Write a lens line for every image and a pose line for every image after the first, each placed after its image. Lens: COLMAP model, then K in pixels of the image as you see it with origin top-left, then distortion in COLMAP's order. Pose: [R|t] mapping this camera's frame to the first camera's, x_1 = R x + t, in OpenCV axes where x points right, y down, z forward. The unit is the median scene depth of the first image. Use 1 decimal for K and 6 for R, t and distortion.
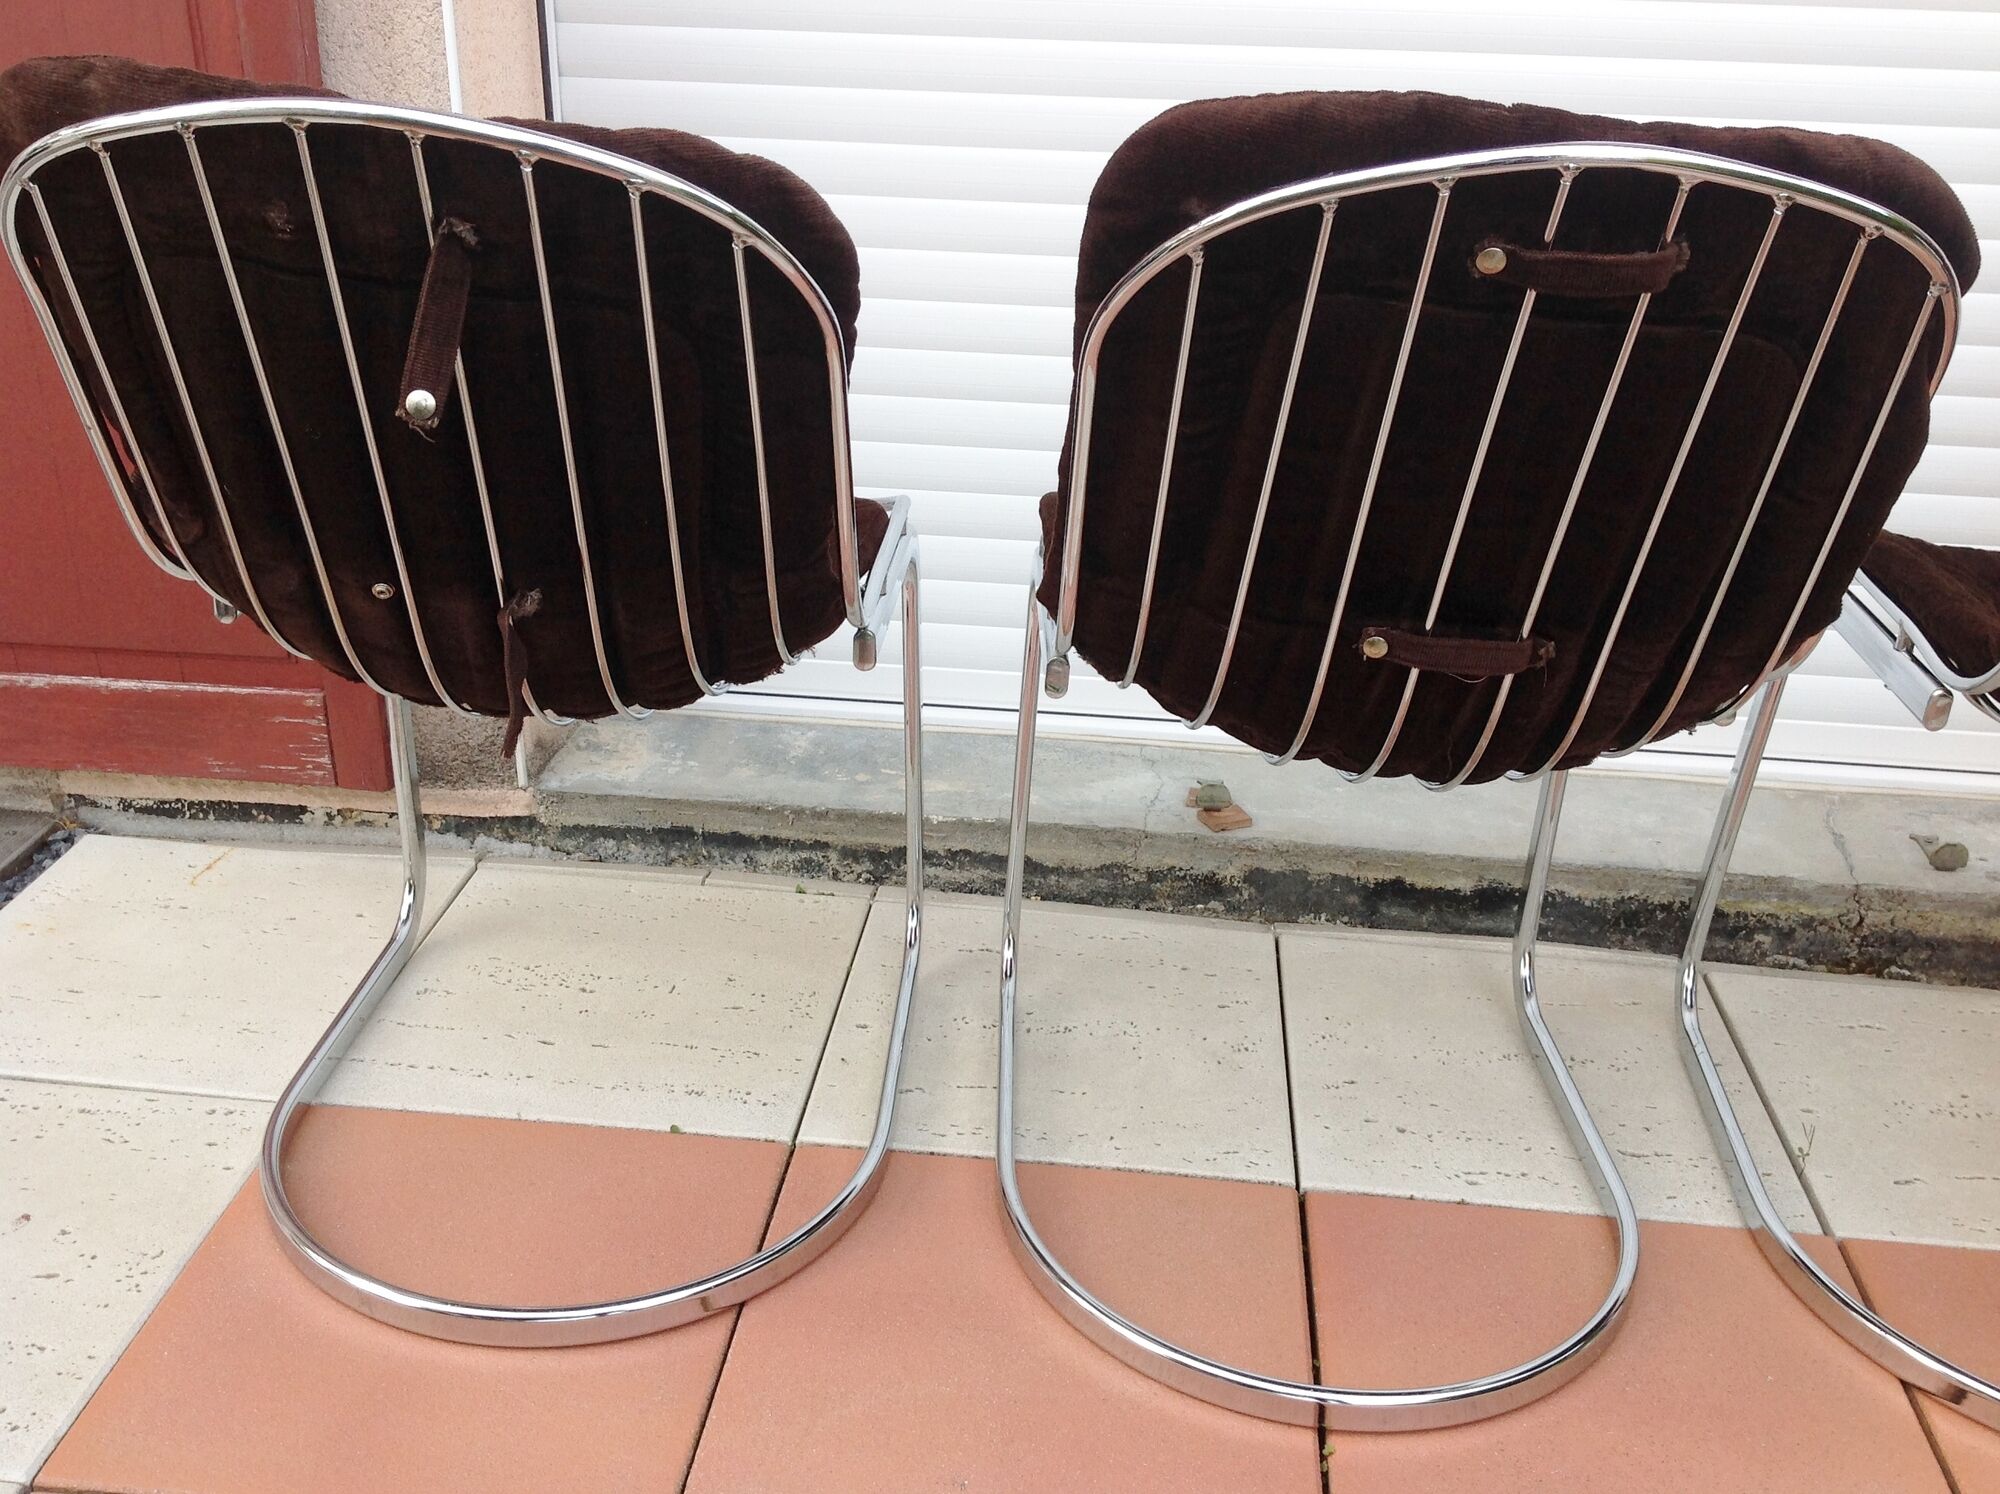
lens RADIAL K [[1869.2, 0, 1010.6], [0, 1869.2, 786.3], [0, 0, 1]] dist [0.016216, 0.000000]
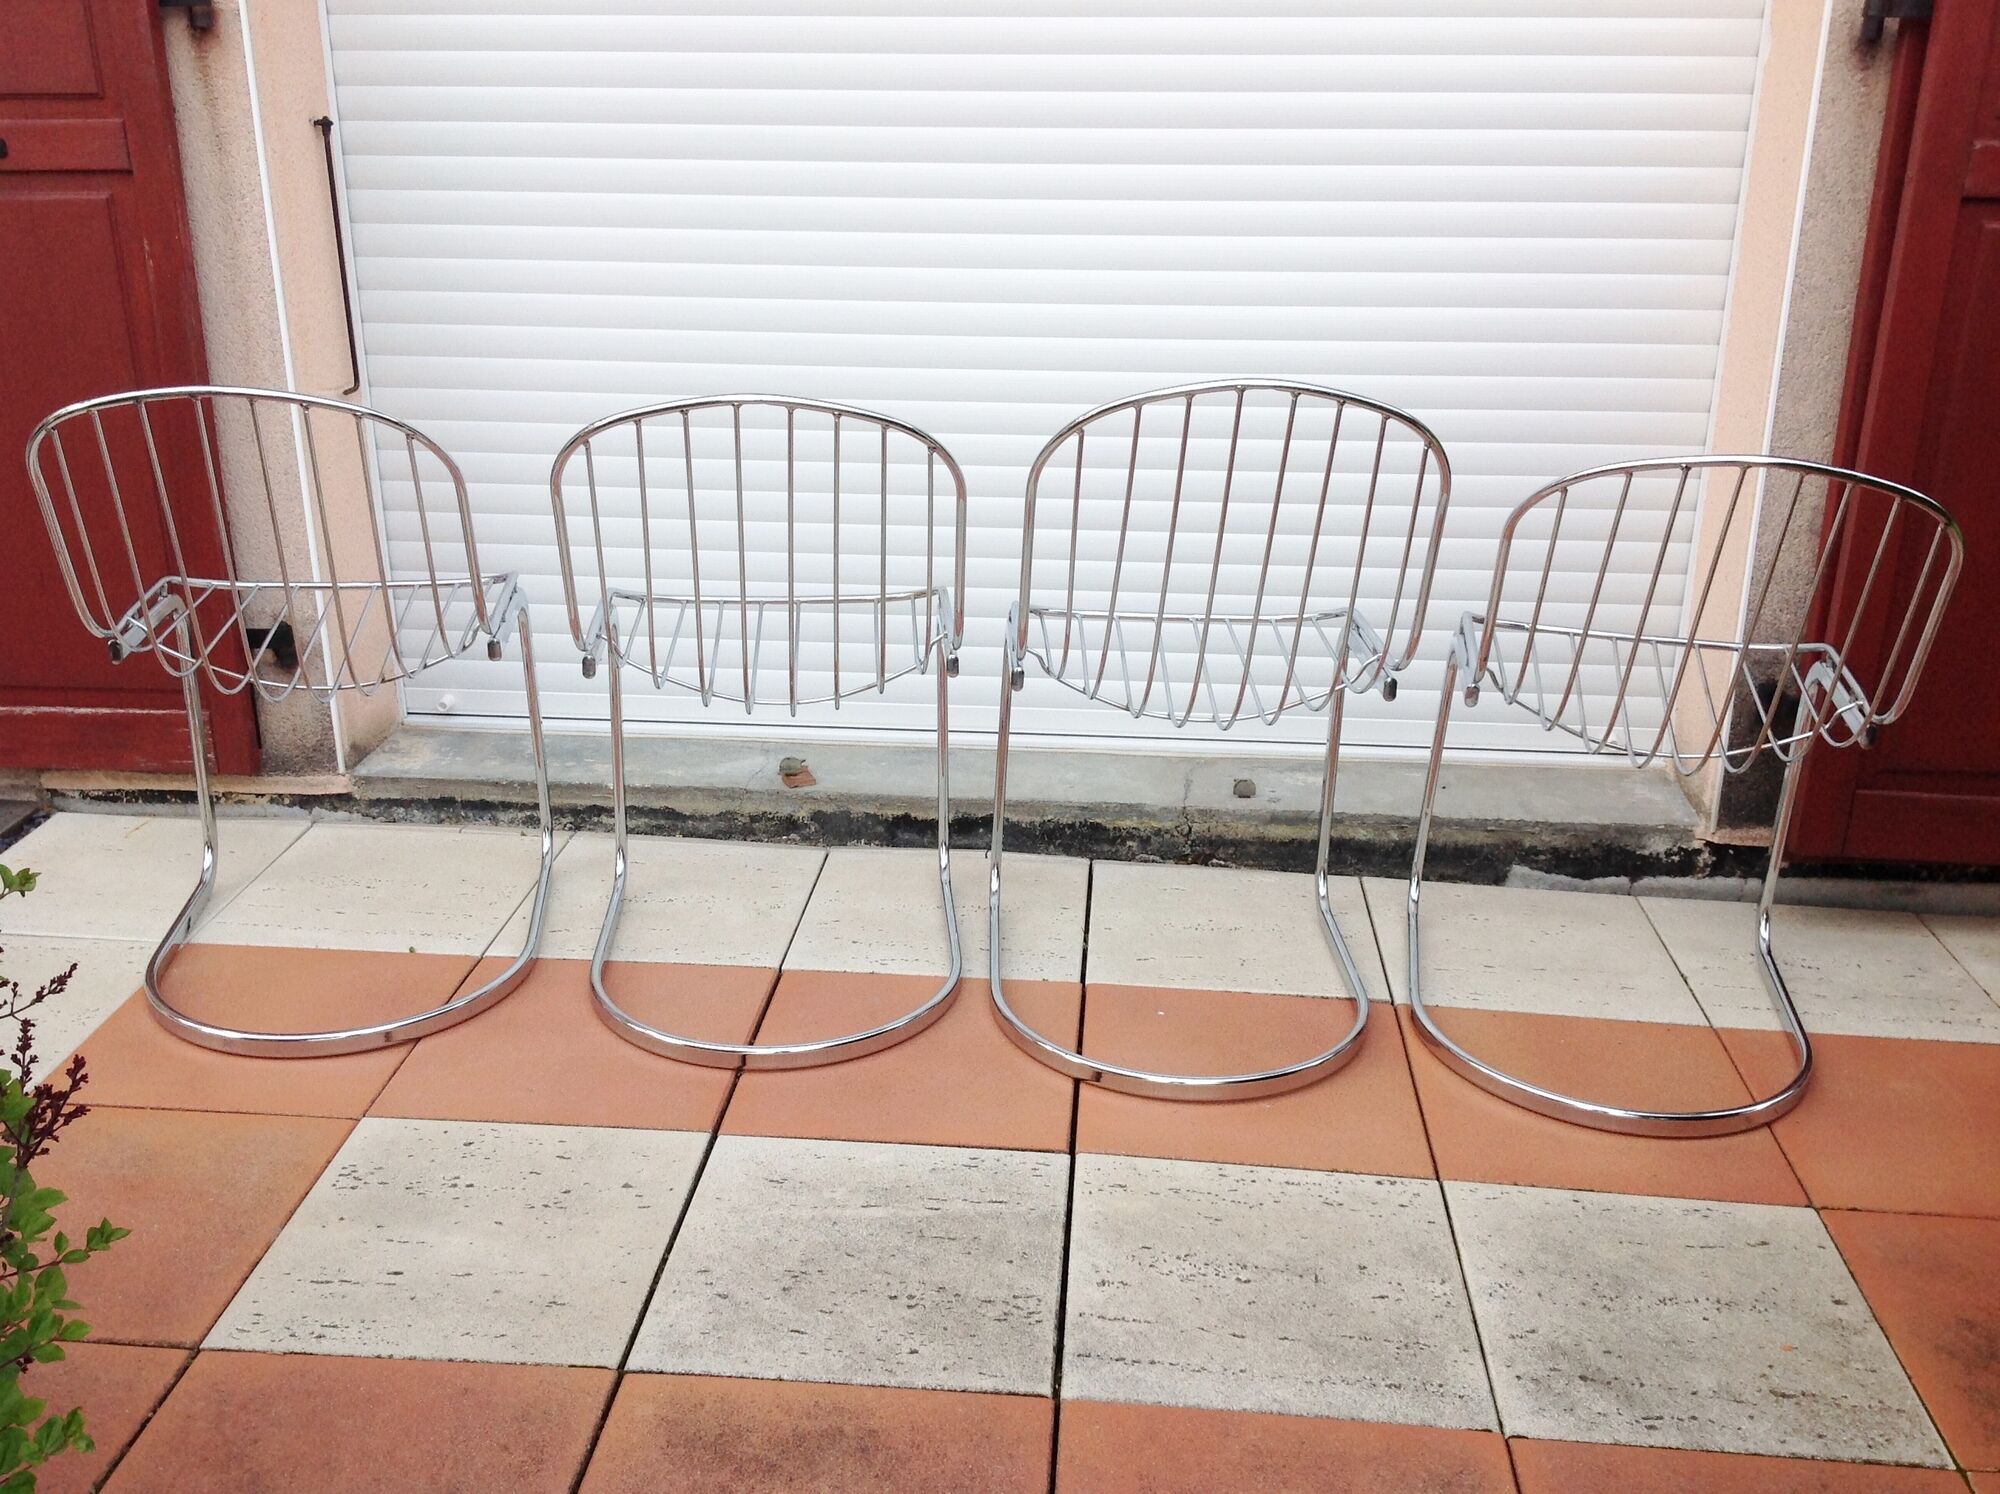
lens RADIAL K [[1869.2, 0, 1014.3], [0, 1869.2, 794.0], [0, 0, 1]] dist [0.016216, 0.000000]
pose [[0.999448, -0.027792, 0.018218, 0.276490], [0.028874, 0.997651, -0.062112, 0.135363], [-0.016449, 0.062603, 0.997903, -0.576789]]
